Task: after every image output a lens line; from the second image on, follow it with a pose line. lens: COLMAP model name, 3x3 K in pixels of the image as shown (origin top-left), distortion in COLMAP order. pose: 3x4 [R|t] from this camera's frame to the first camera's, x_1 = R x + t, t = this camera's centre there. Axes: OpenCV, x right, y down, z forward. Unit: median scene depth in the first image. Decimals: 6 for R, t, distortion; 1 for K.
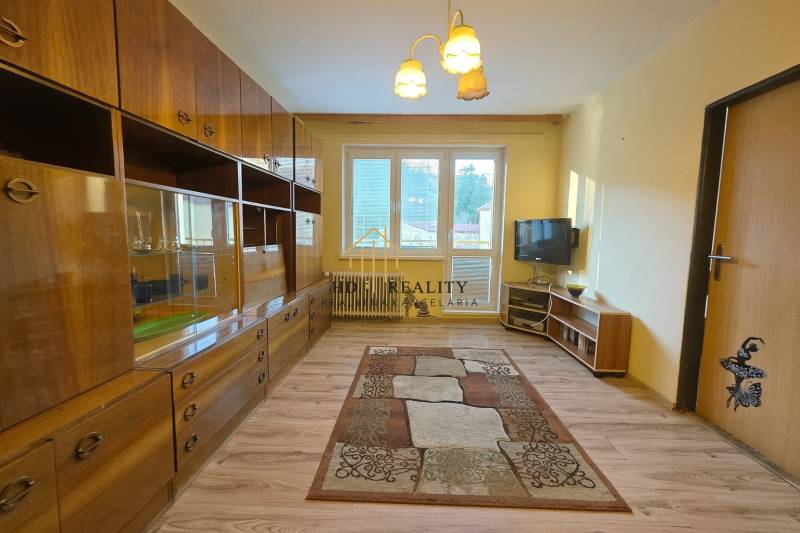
lens RADIAL K [[321.9, 0, 400.0], [0, 321.9, 266.5], [0, 0, 1]] dist [0.000587, 0.000012]
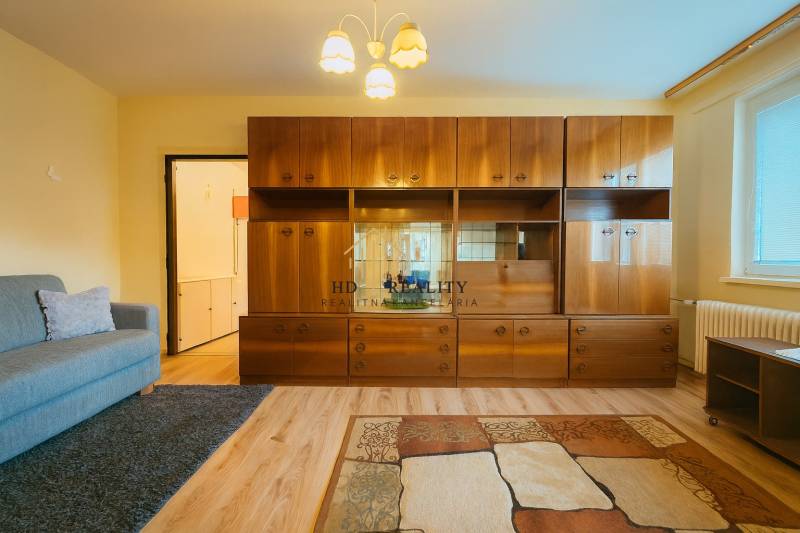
lens RADIAL K [[322.5, 0, 400.0], [0, 322.5, 266.5], [0, 0, 1]] dist [-0.046304, -0.000028]
pose [[0.021968, 0.010173, -0.999707, 0.808336], [-0.077334, 0.996969, 0.008445, -0.037553], [0.996763, 0.077126, 0.022688, 0.725646]]
